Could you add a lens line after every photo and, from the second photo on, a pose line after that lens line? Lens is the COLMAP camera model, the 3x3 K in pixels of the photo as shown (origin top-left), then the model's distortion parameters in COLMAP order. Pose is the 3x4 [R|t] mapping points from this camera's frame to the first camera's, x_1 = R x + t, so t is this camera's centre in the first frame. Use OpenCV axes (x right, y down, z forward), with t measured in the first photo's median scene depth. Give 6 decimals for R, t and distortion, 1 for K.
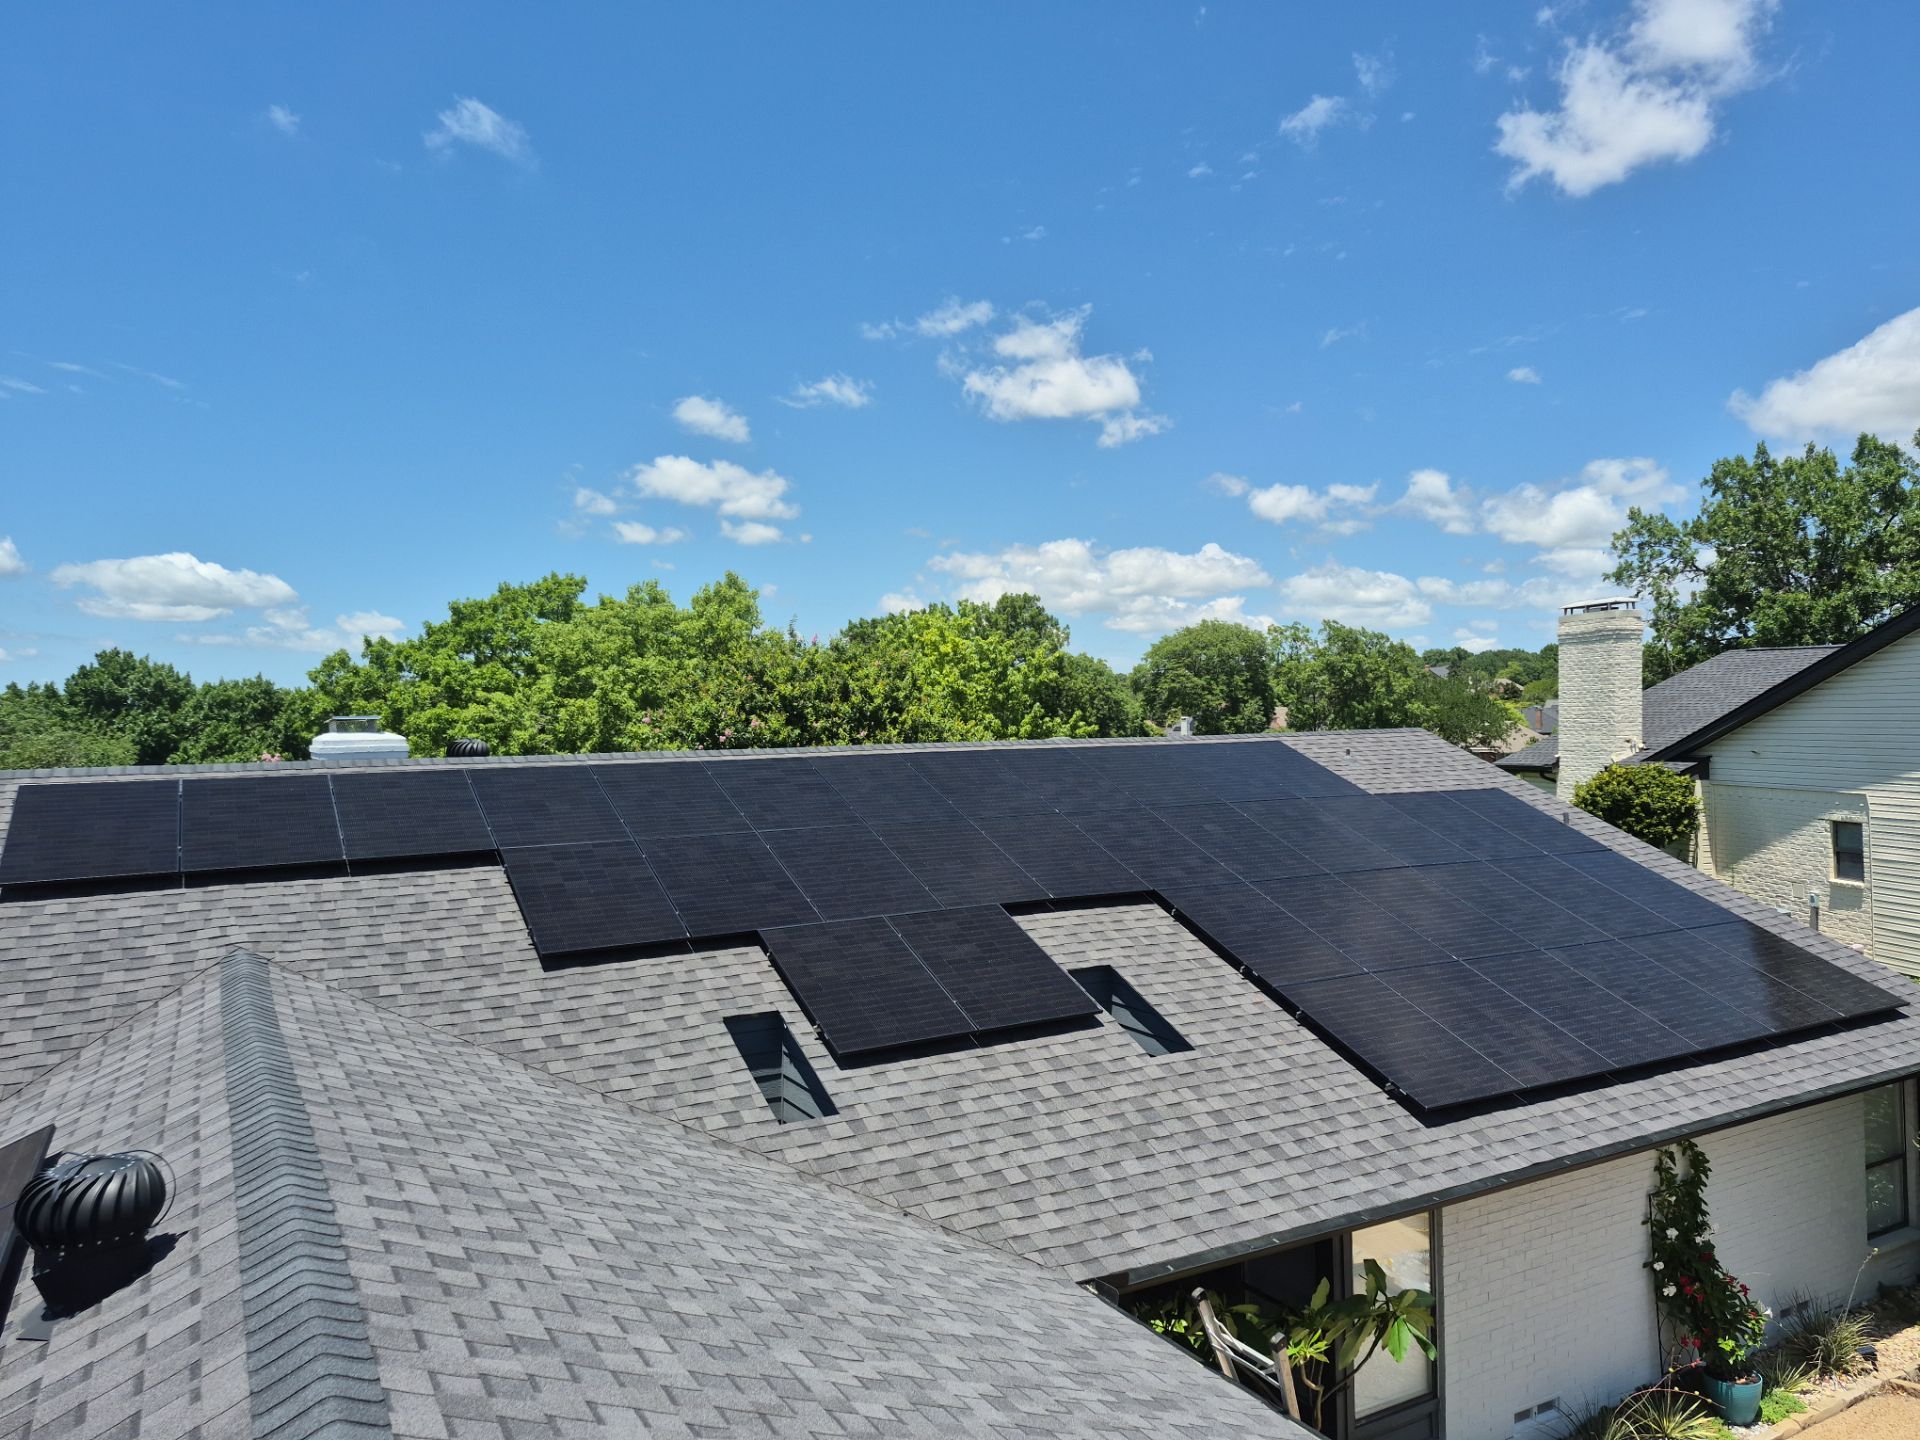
lens RADIAL K [[1243.8, 0, 960.0], [0, 1243.8, 720.0], [0, 0, 1]] dist [-0.001102, -0.051893]
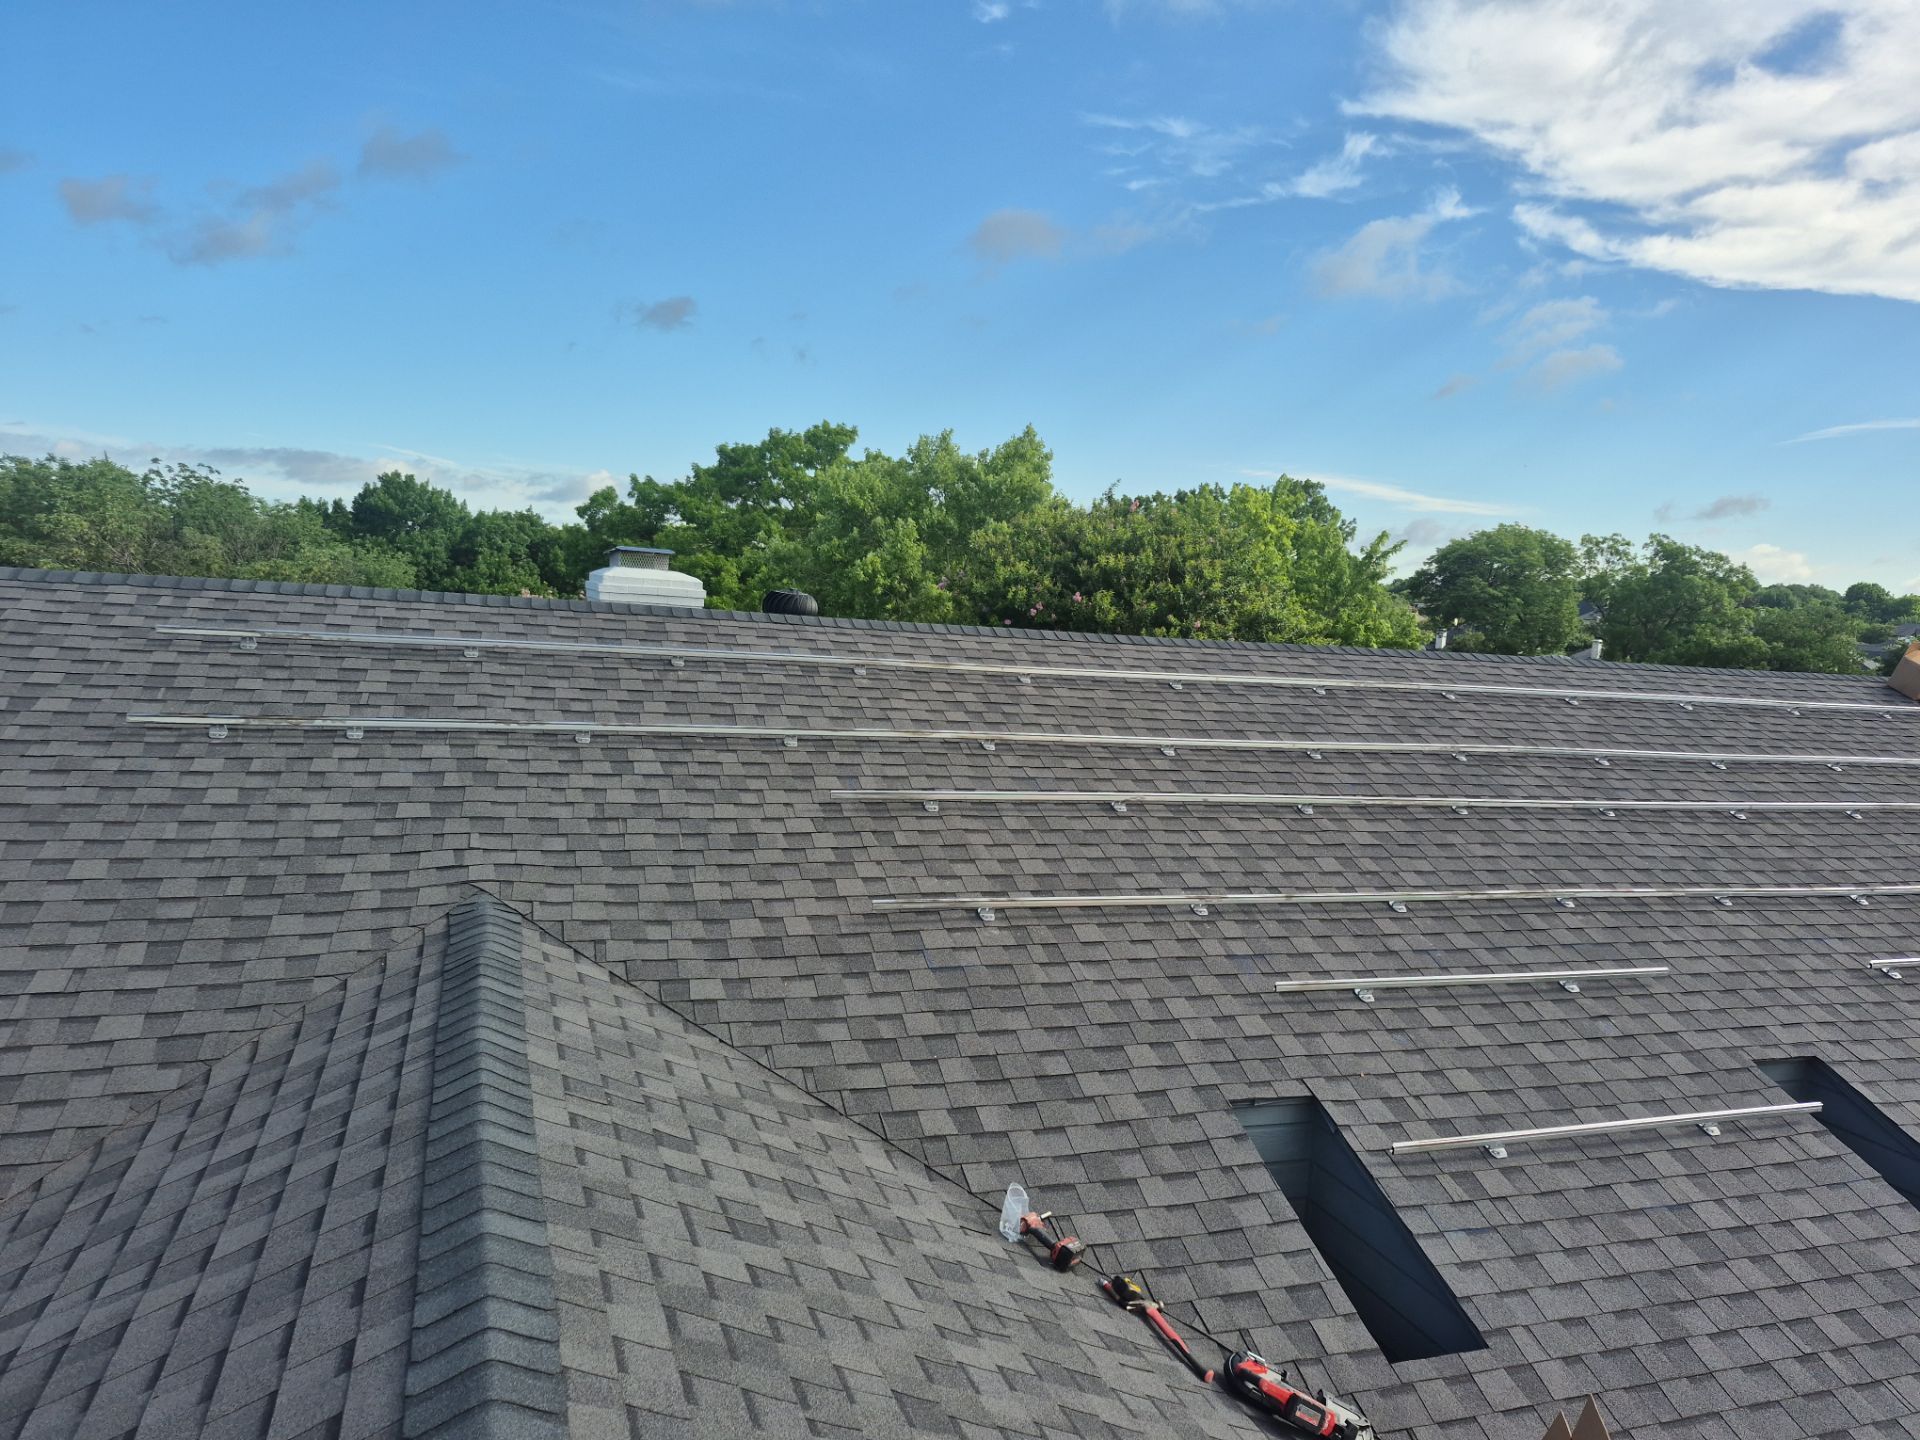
lens RADIAL K [[1300.2, 0, 960.0], [0, 1300.2, 720.0], [0, 0, 1]] dist [0.105119, -0.240854]
pose [[0.976814, 0.102817, -0.187783, -0.217540], [-0.085361, 0.991438, 0.098809, 0.009835], [0.196335, -0.080489, 0.977228, 0.381428]]
